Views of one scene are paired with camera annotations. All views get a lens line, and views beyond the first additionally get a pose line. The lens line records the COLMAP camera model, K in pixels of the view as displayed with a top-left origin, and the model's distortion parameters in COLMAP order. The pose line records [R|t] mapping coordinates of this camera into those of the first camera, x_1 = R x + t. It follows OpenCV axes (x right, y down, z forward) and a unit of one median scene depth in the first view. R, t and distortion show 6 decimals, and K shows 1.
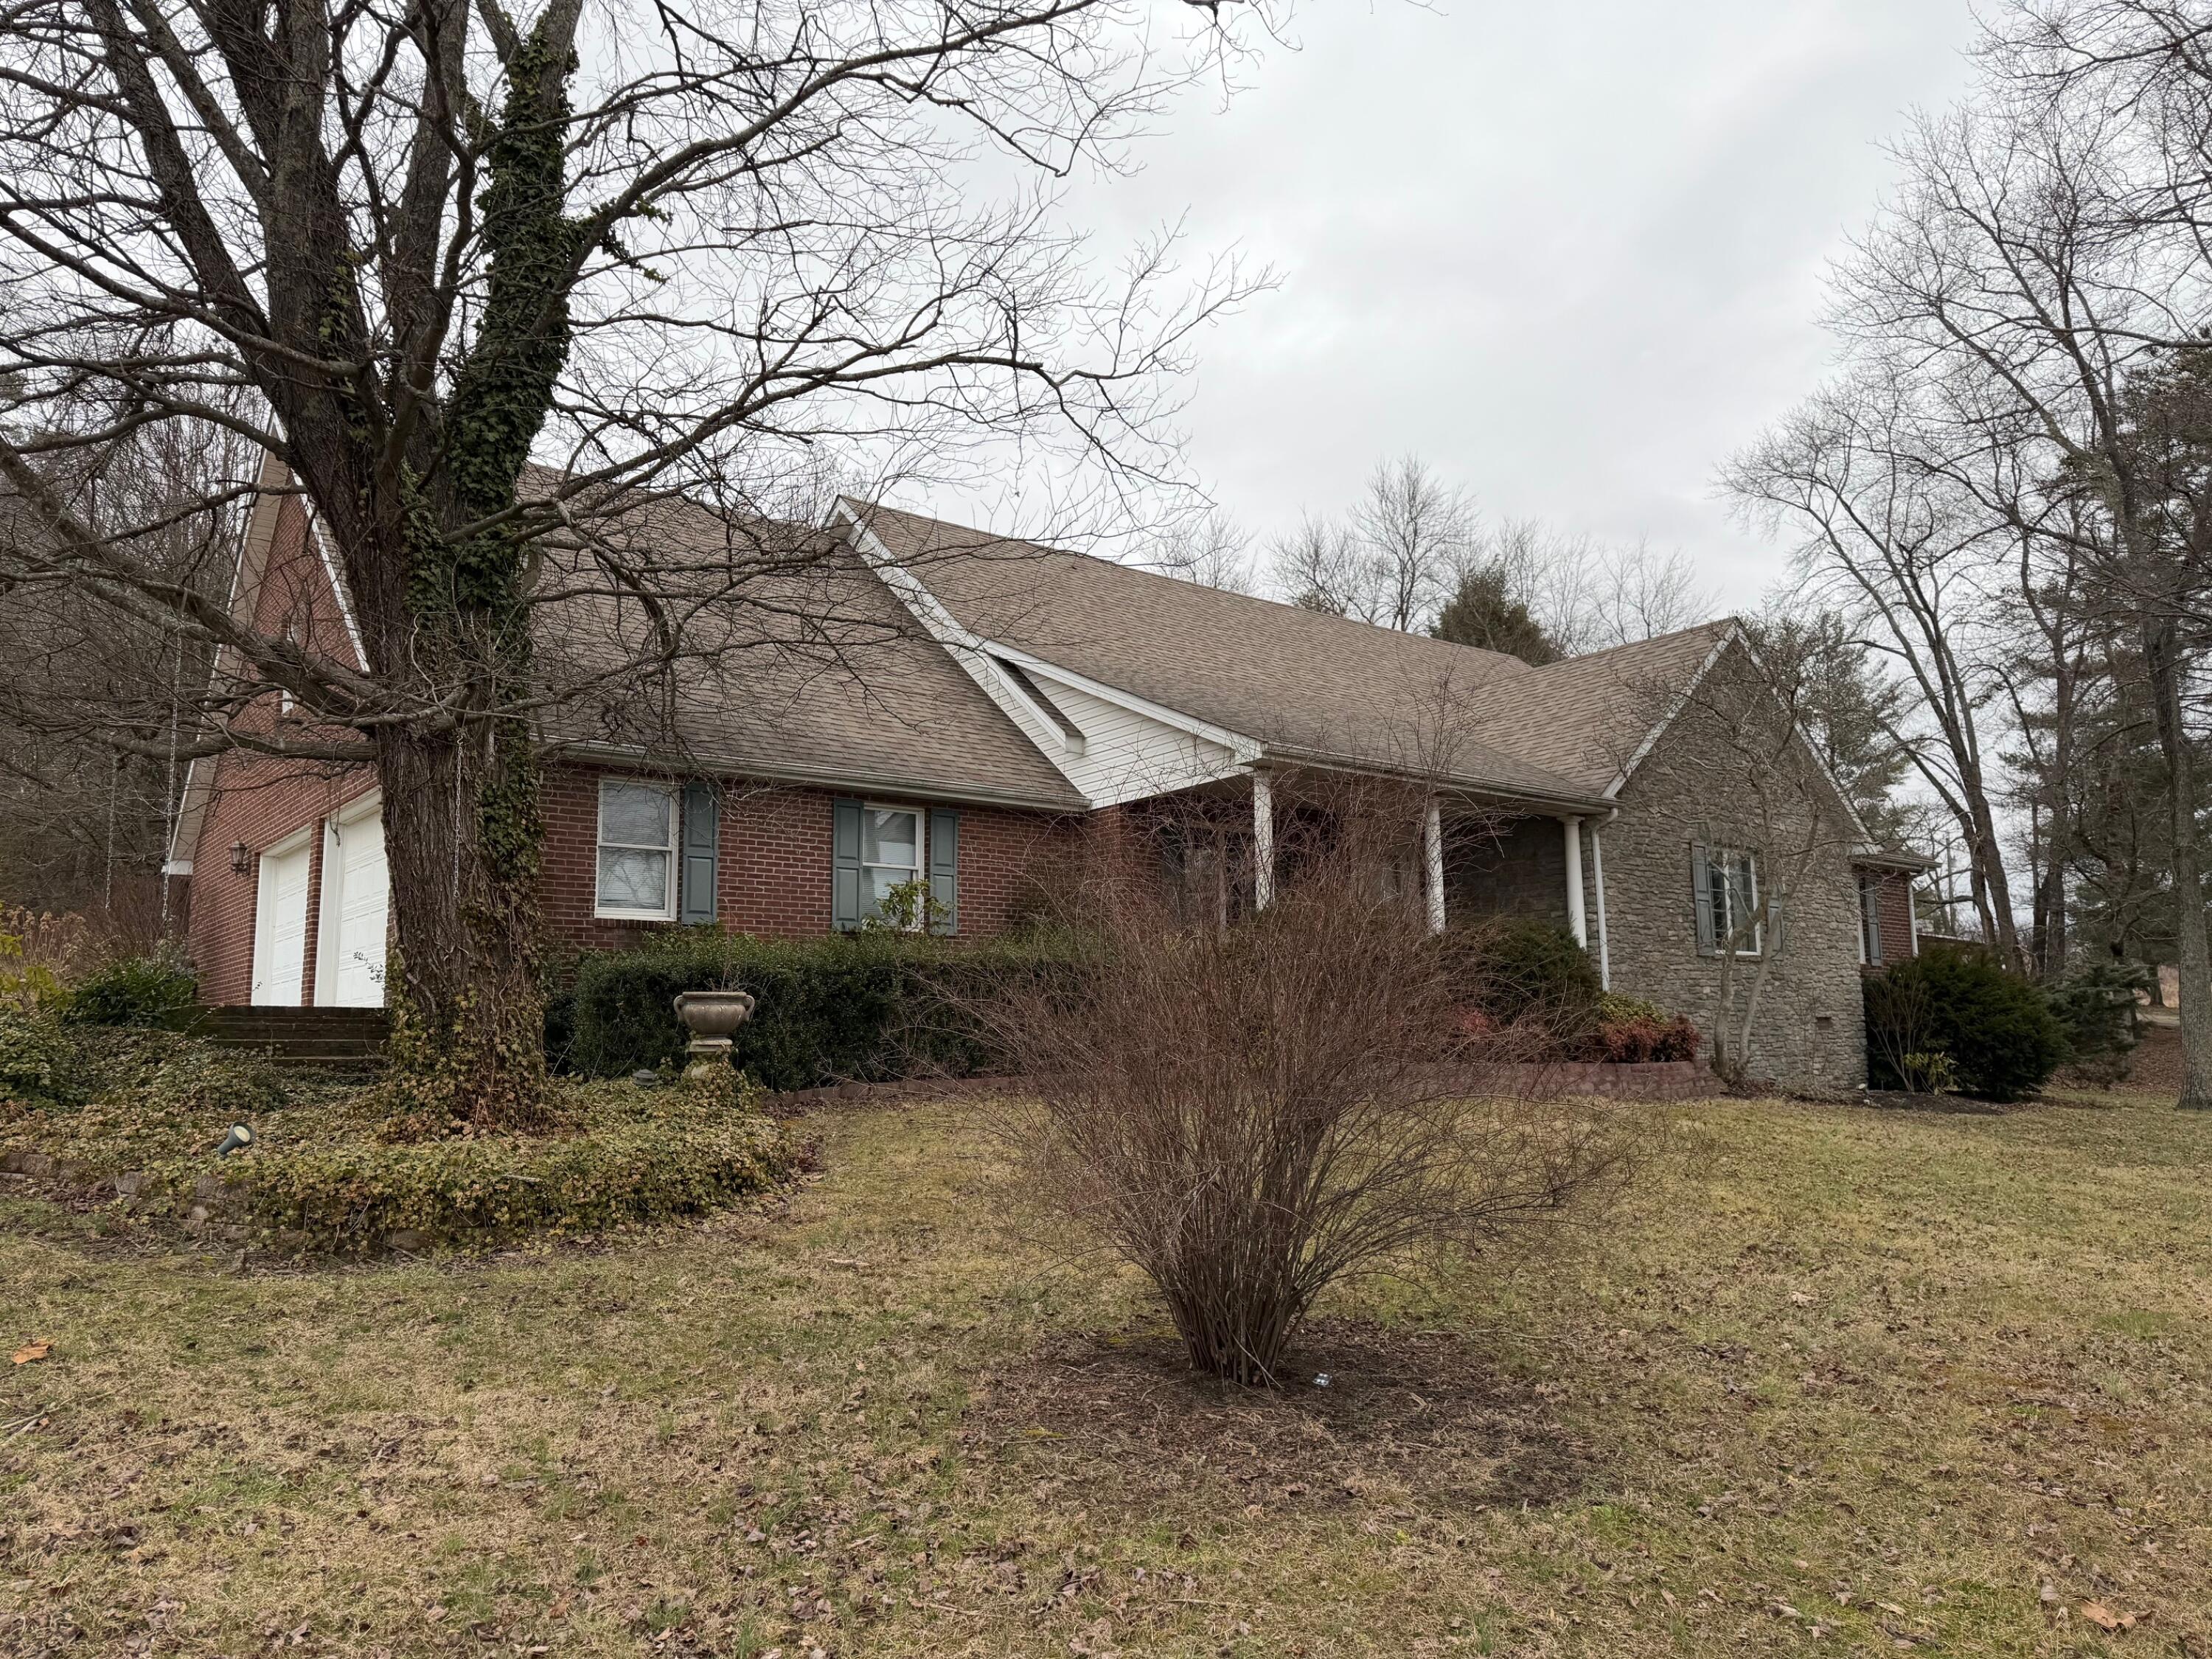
lens RADIAL K [[1734.7, 0, 1106.0], [0, 1734.7, 829.5], [0, 0, 1]] dist [-0.005087, -0.008214]
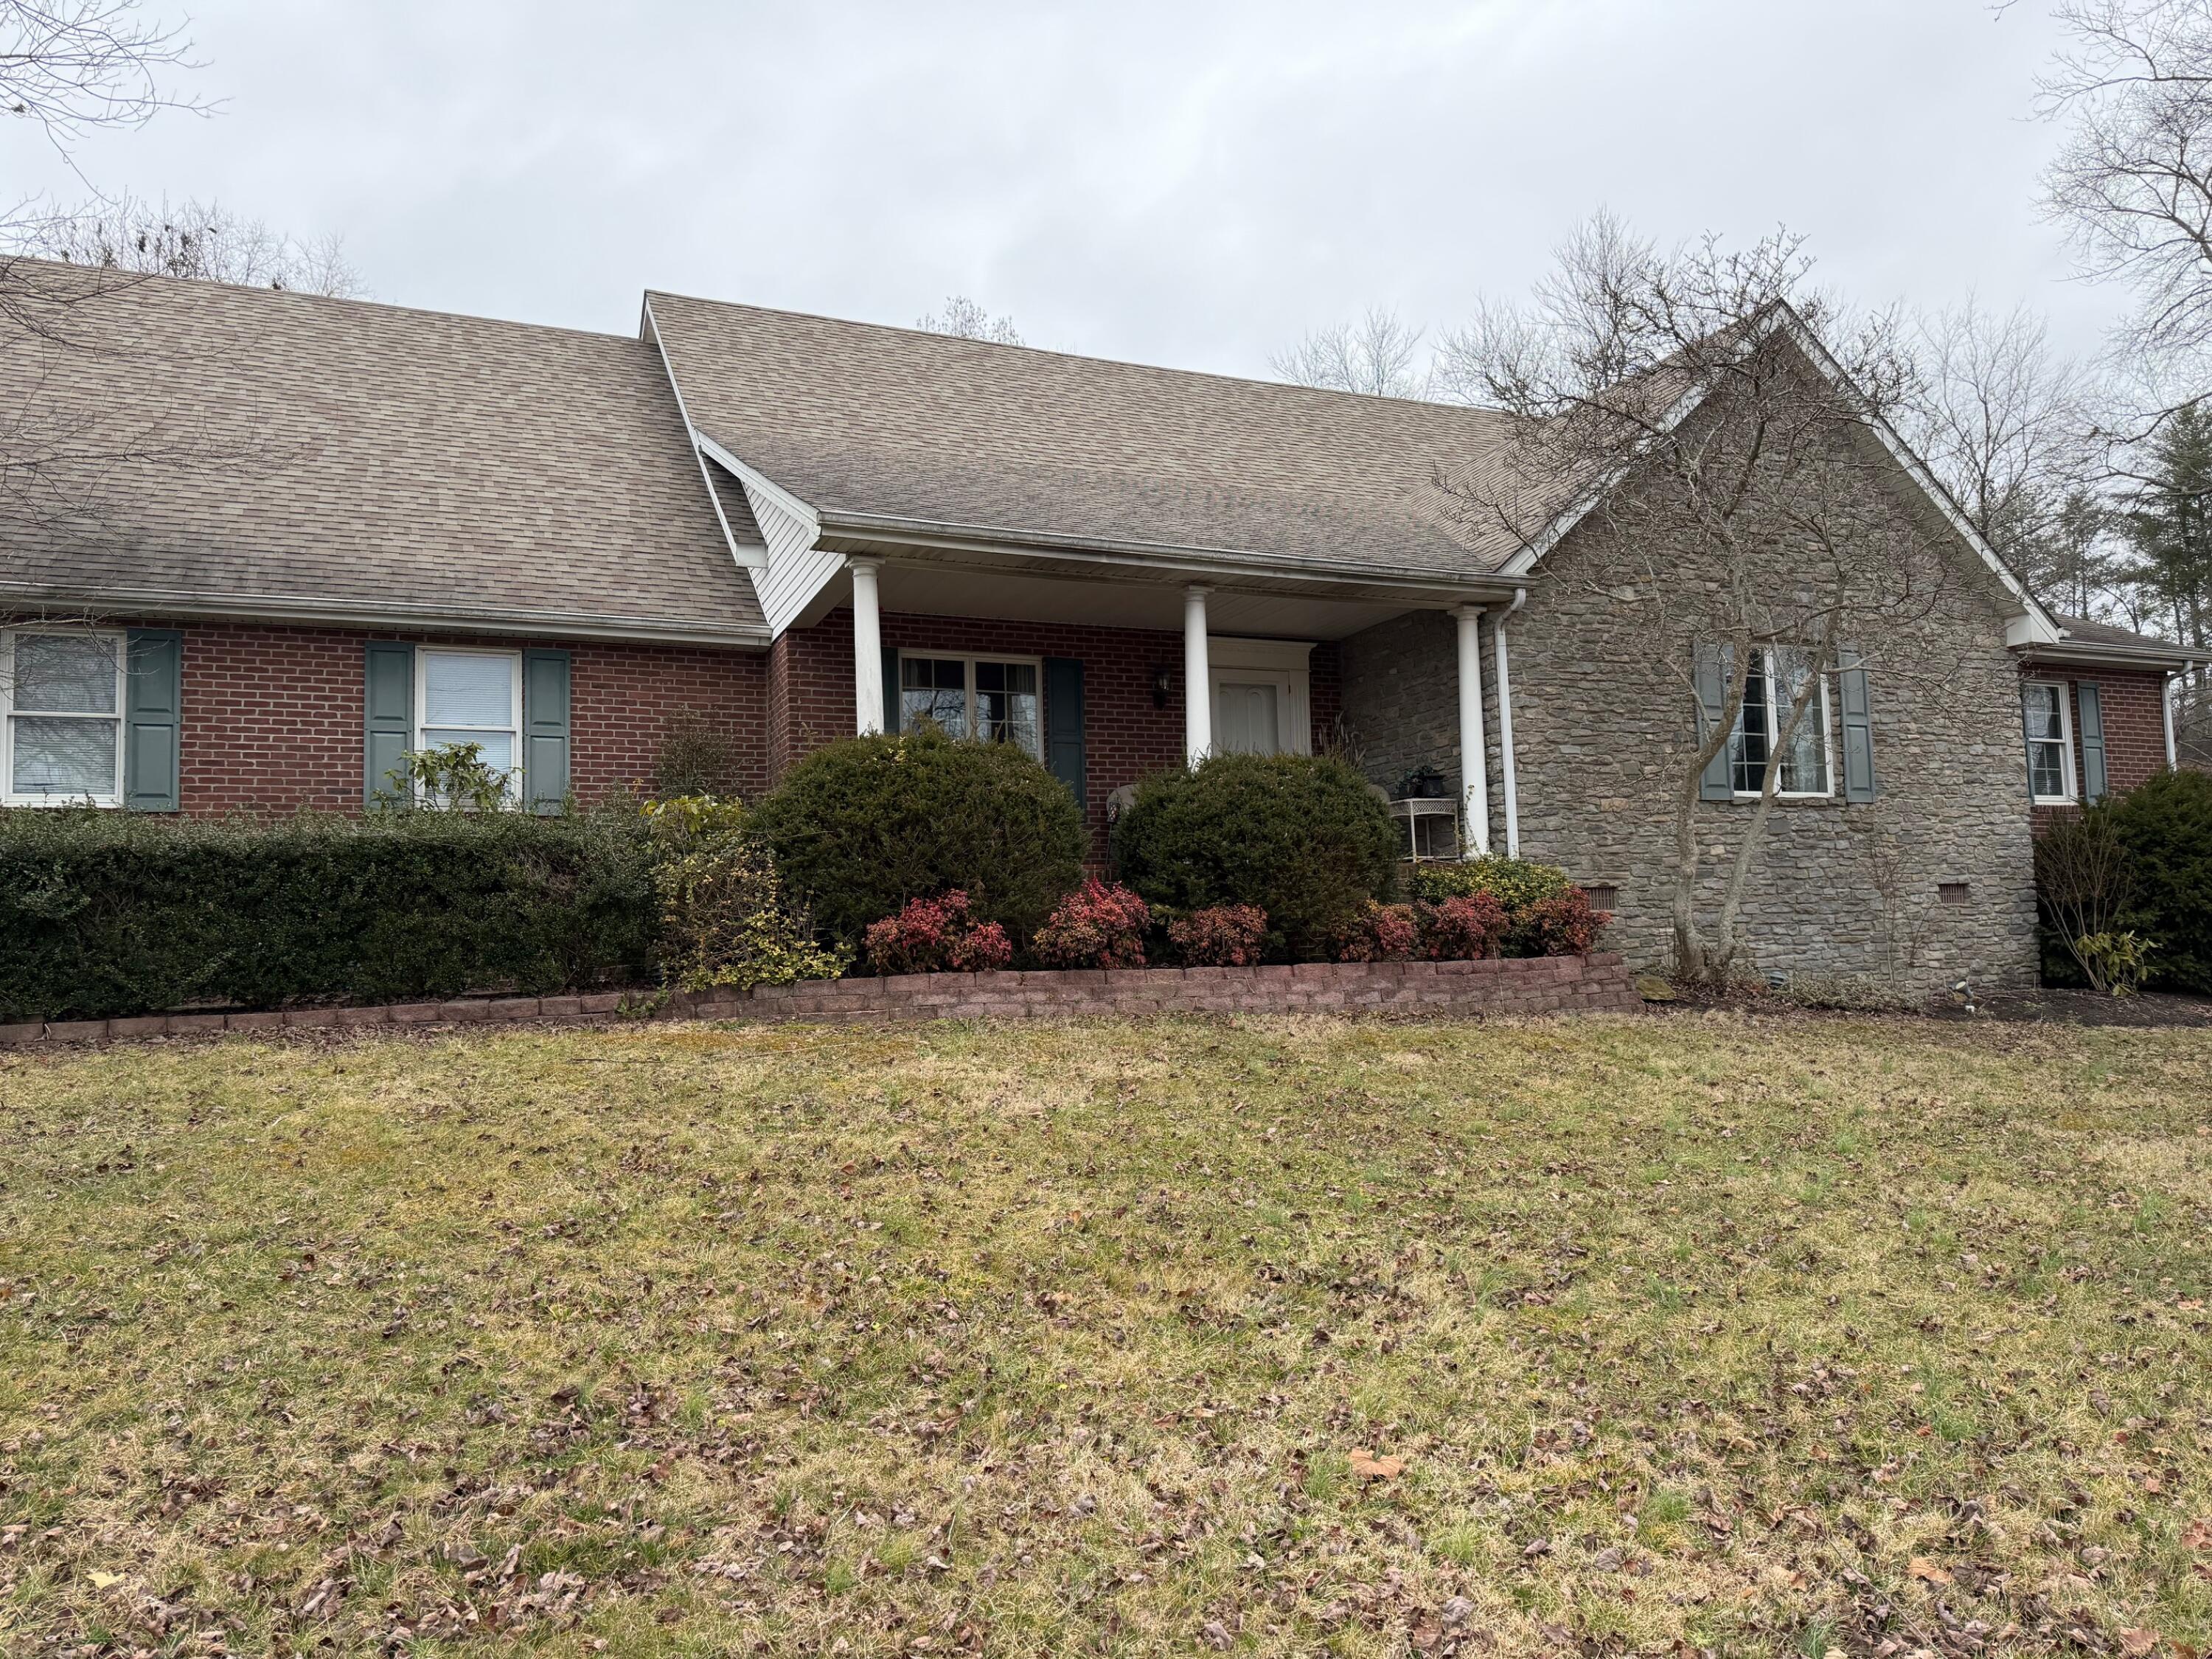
lens RADIAL K [[1734.7, 0, 1106.0], [0, 1734.7, 829.5], [0, 0, 1]] dist [-0.005087, -0.008214]
pose [[0.964924, -0.040201, -0.259432, 0.307482], [0.055614, 0.997079, 0.052344, 0.037090], [0.256570, -0.064936, 0.964342, 0.291535]]
